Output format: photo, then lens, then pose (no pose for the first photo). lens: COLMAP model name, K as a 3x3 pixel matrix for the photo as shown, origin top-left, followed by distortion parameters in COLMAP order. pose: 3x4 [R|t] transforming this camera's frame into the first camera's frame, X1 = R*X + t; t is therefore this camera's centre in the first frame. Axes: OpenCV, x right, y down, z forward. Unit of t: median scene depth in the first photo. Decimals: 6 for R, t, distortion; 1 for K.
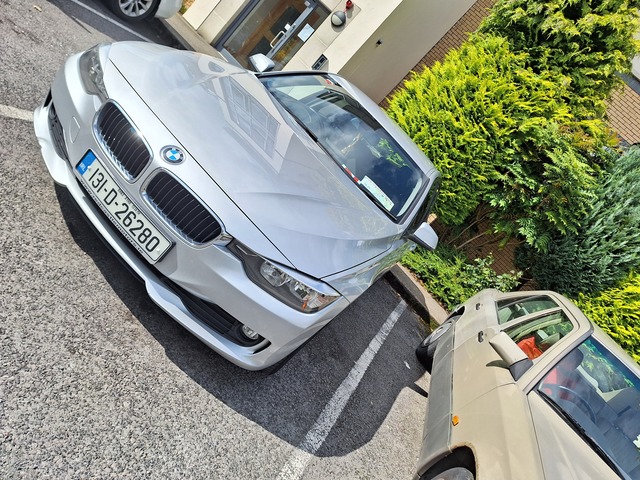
lens RADIAL K [[439.4, 0, 324.5], [0, 439.4, 239.9], [0, 0, 1]] dist [0.069900, -0.081948]
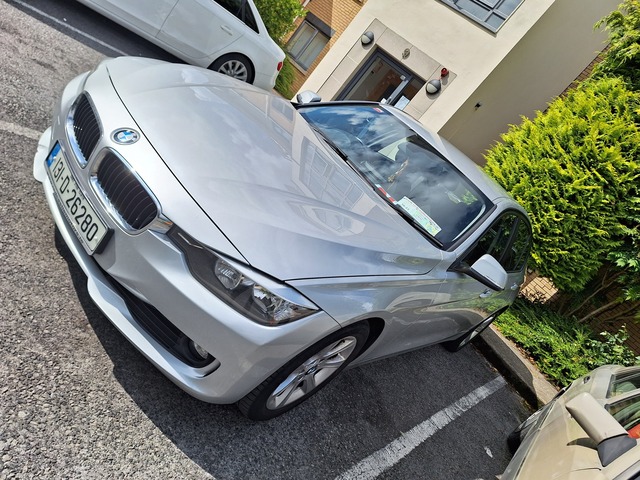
lens RADIAL K [[439.4, 0, 324.5], [0, 439.4, 239.9], [0, 0, 1]] dist [0.069900, -0.081948]
pose [[0.963703, -0.015260, -0.266539, 0.078290], [-0.035115, 0.982446, -0.183211, 0.045560], [0.264656, 0.185921, 0.946251, 0.076606]]
